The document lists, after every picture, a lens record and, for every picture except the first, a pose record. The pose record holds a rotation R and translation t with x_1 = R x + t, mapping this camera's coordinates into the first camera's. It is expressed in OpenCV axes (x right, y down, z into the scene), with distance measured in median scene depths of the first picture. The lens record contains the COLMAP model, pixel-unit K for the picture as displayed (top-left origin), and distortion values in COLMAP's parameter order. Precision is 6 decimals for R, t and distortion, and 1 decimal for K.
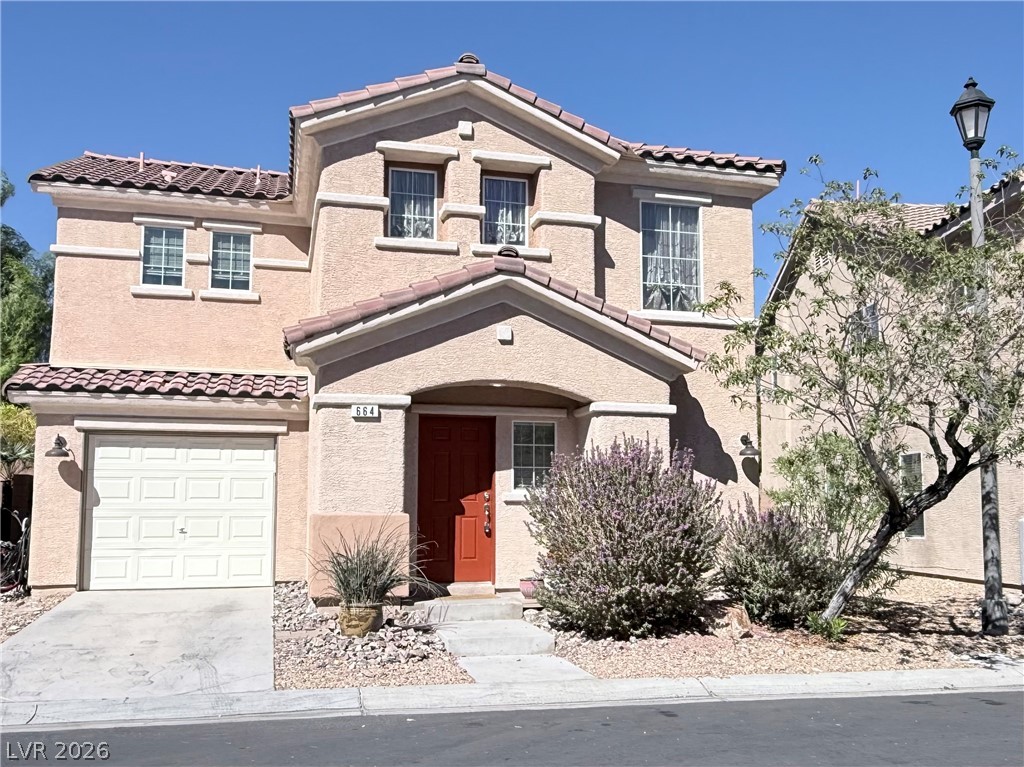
lens RADIAL K [[914.7, 0, 512.5], [0, 914.7, 427.4], [0, 0, 1]] dist [0.009093, 0.012074]
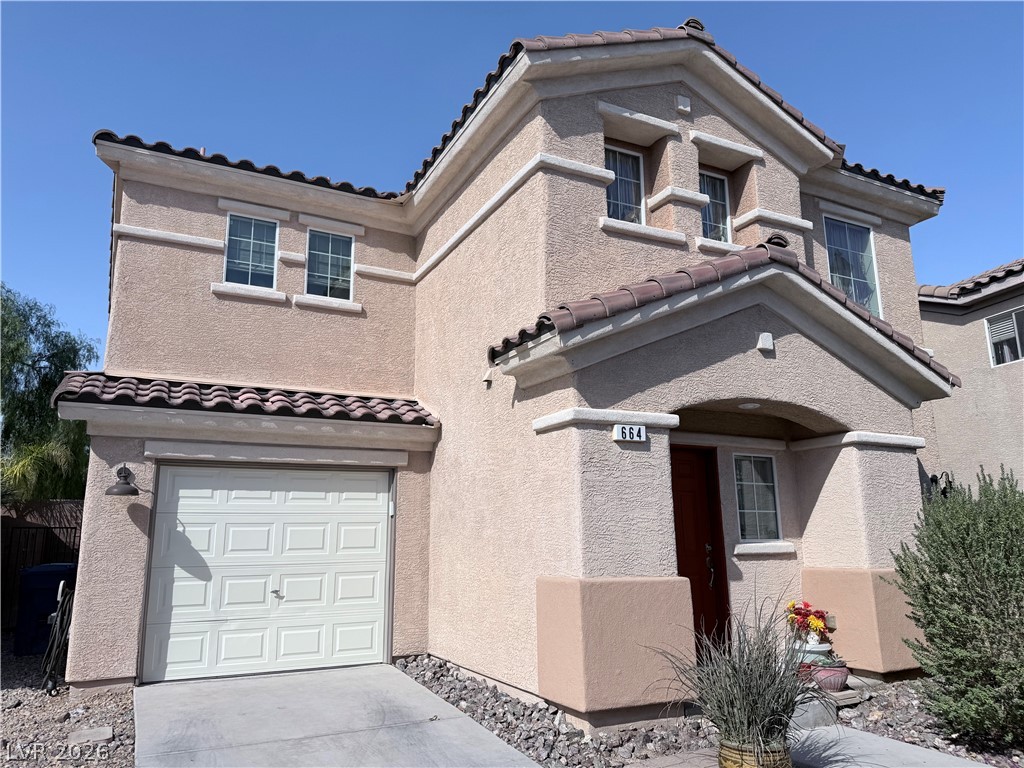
lens RADIAL K [[716.4, 0, 516.9], [0, 716.4, 391.5], [0, 0, 1]] dist [0.104557, -0.149635]
pose [[0.983950, 0.028893, 0.176091, -0.293509], [-0.009312, 0.993774, -0.111025, 0.011294], [-0.178202, 0.107603, 0.978093, 0.374309]]
